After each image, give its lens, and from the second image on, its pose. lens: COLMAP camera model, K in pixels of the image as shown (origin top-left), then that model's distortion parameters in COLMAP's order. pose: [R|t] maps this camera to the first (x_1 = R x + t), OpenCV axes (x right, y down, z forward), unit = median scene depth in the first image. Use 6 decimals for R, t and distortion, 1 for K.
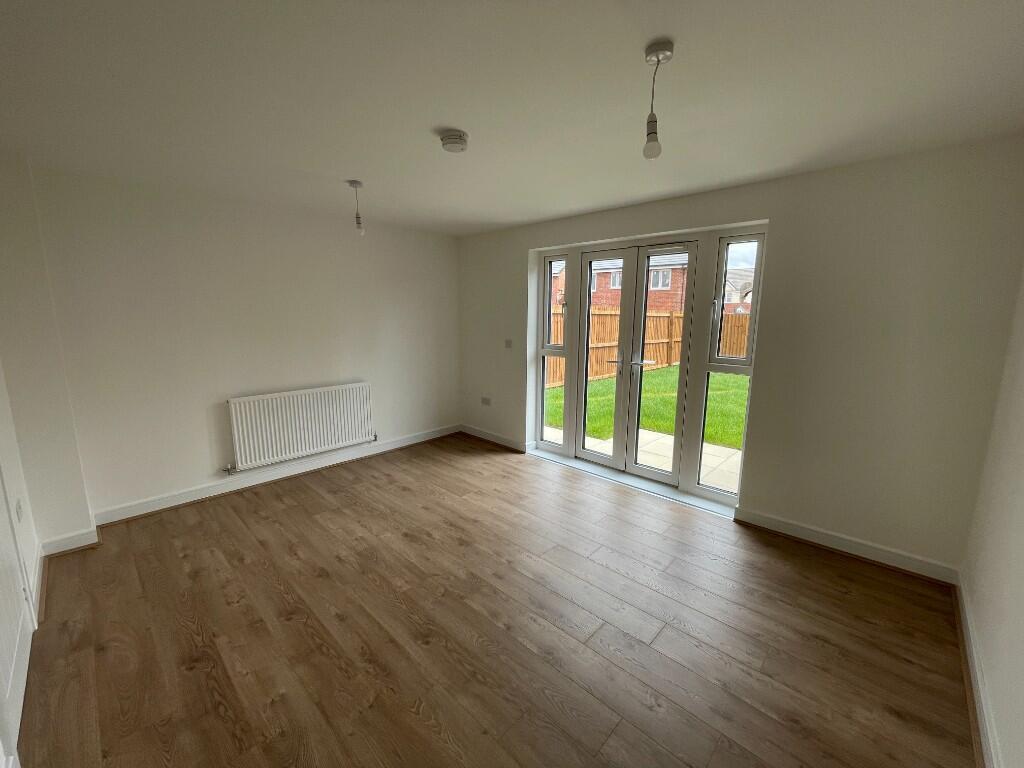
lens RADIAL K [[412.9, 0, 512.0], [0, 412.9, 384.0], [0, 0, 1]] dist [-0.003853, 0.012360]
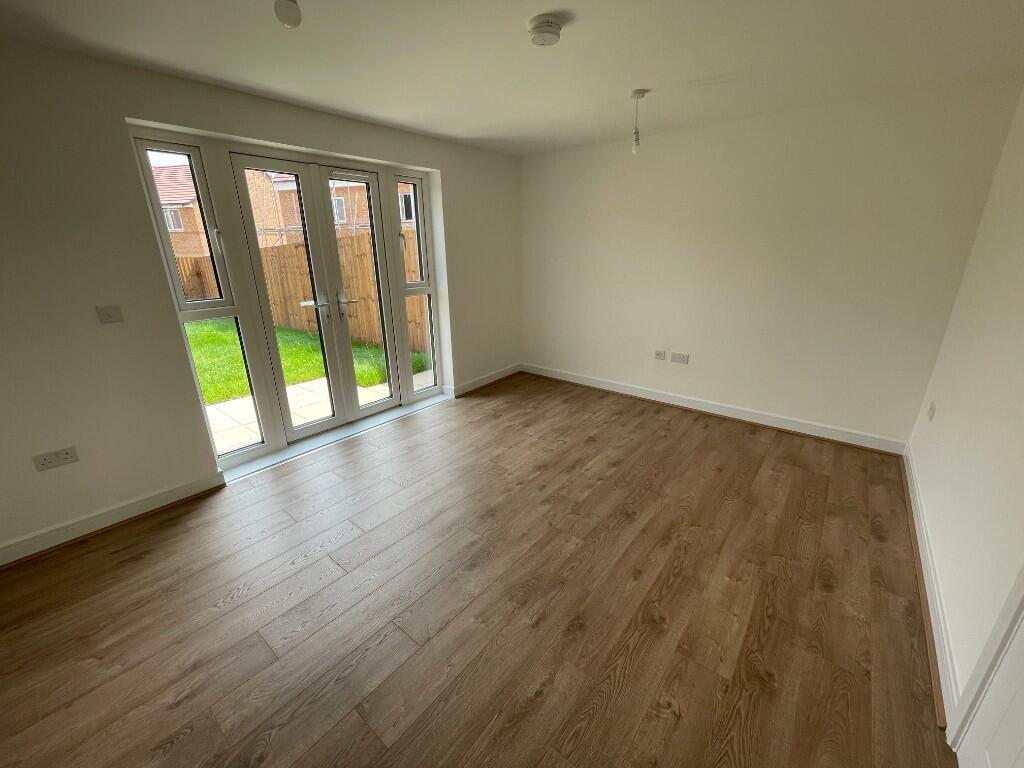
lens RADIAL K [[412.9, 0, 512.0], [0, 412.9, 384.0], [0, 0, 1]] dist [-0.003853, 0.012360]
pose [[-0.077014, -0.321589, 0.943742, -1.125729], [0.182973, 0.925919, 0.330447, -0.201928], [-0.980097, 0.198128, -0.012467, 1.185123]]
